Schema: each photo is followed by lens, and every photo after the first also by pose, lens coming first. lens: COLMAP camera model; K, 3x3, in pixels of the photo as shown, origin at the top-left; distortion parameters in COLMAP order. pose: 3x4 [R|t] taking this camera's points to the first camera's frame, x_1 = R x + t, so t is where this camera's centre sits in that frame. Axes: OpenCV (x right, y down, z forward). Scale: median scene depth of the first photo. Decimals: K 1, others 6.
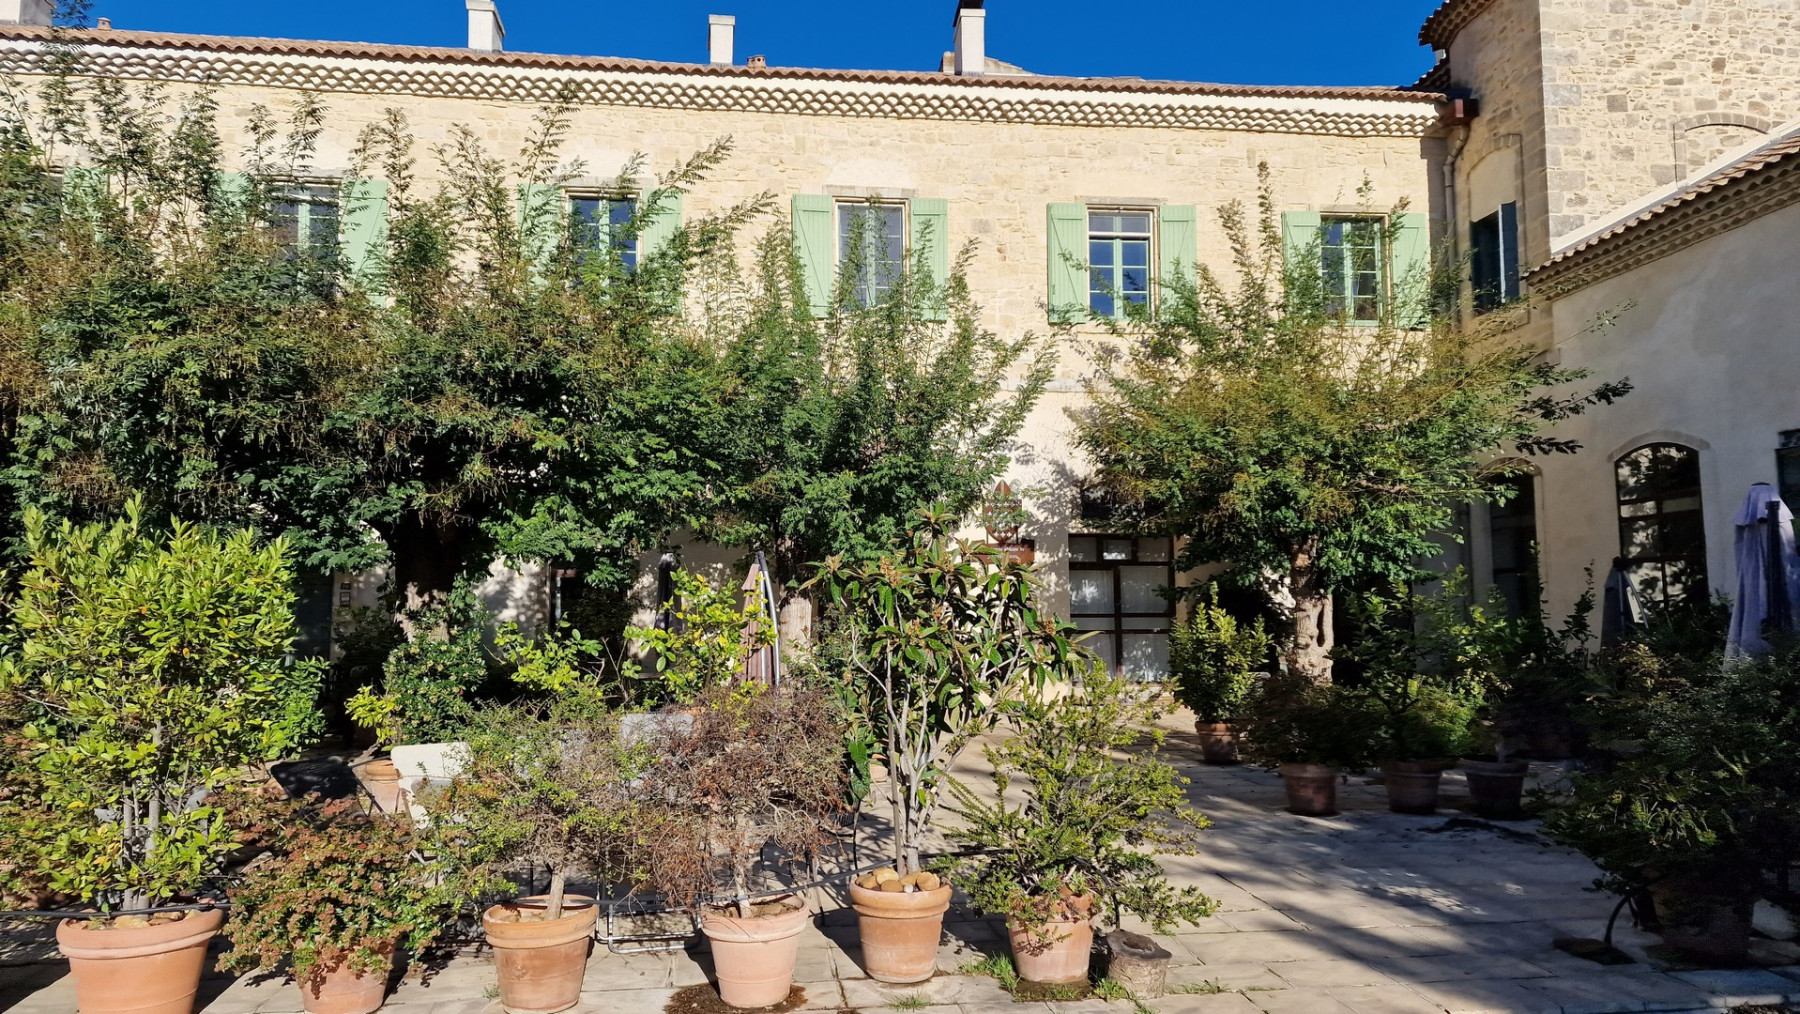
lens RADIAL K [[1231.6, 0, 871.5], [0, 1231.6, 513.5], [0, 0, 1]] dist [0.065994, -0.070458]
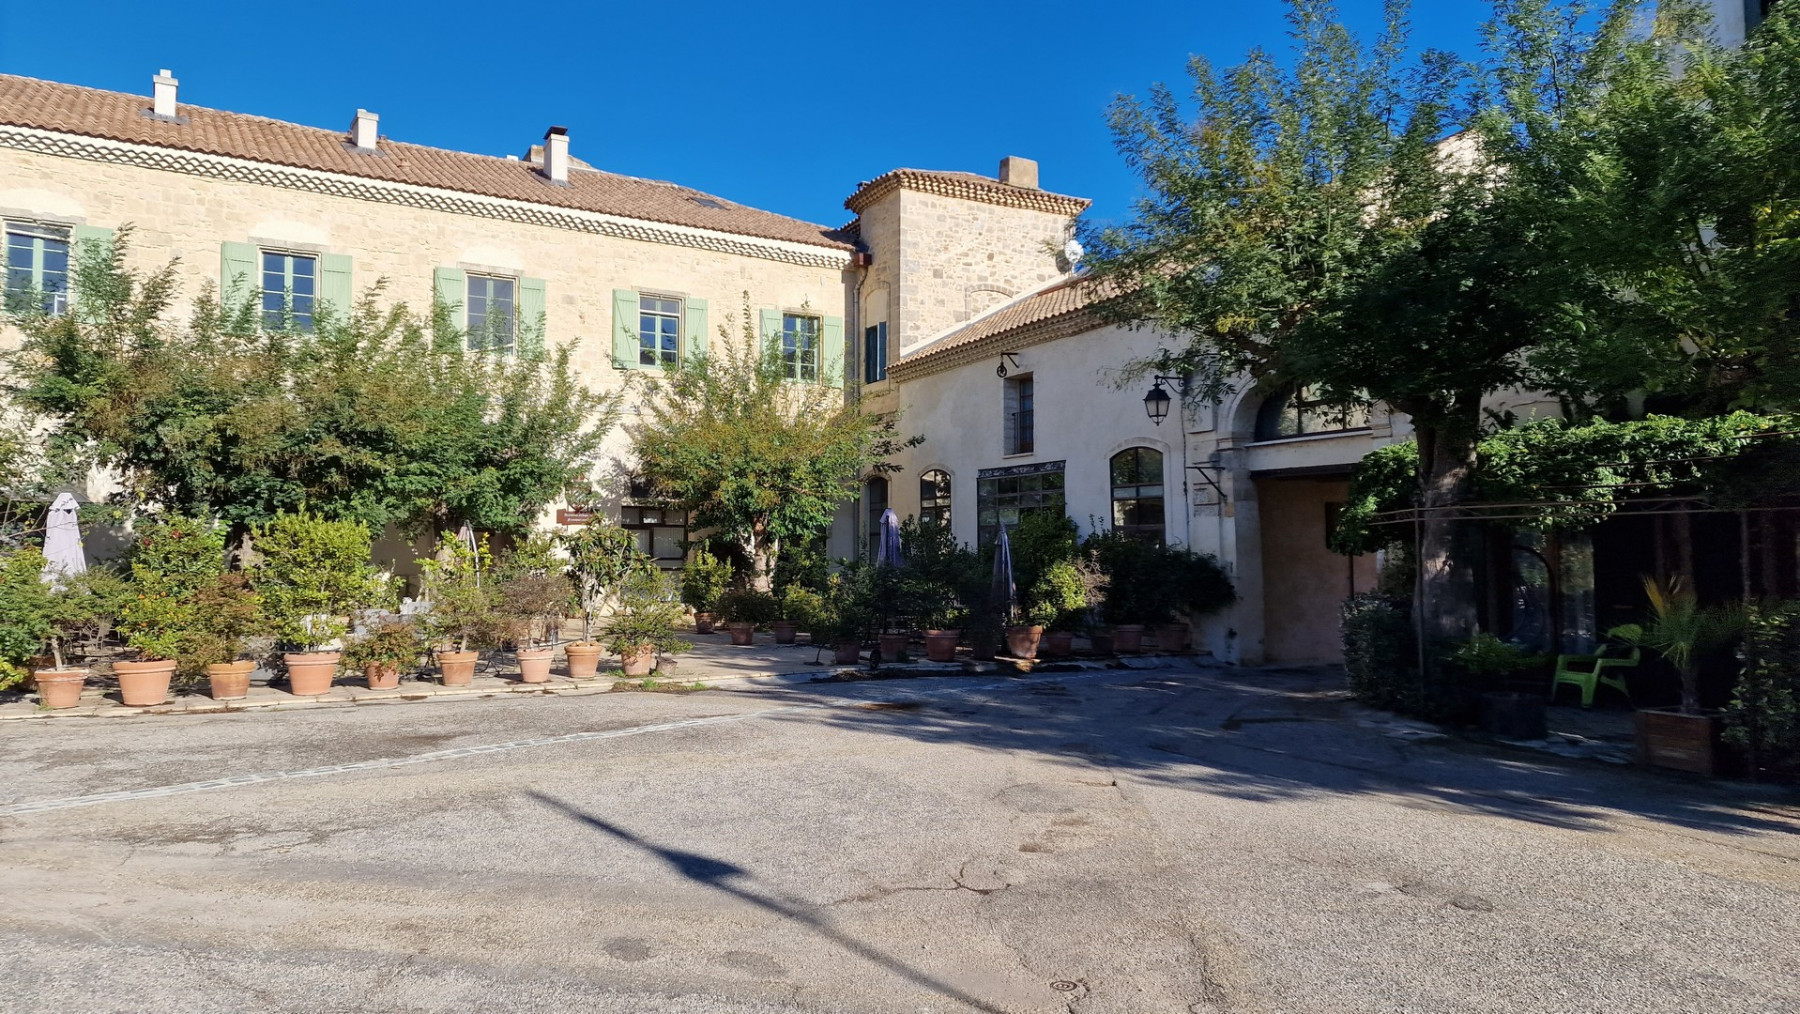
lens RADIAL K [[1231.6, 0, 871.5], [0, 1231.6, 513.5], [0, 0, 1]] dist [0.065994, -0.070458]
pose [[0.927200, 0.021944, 0.373924, -0.140930], [-0.036538, 0.998820, 0.031985, -0.038387], [-0.372781, -0.043319, 0.926908, -0.603577]]
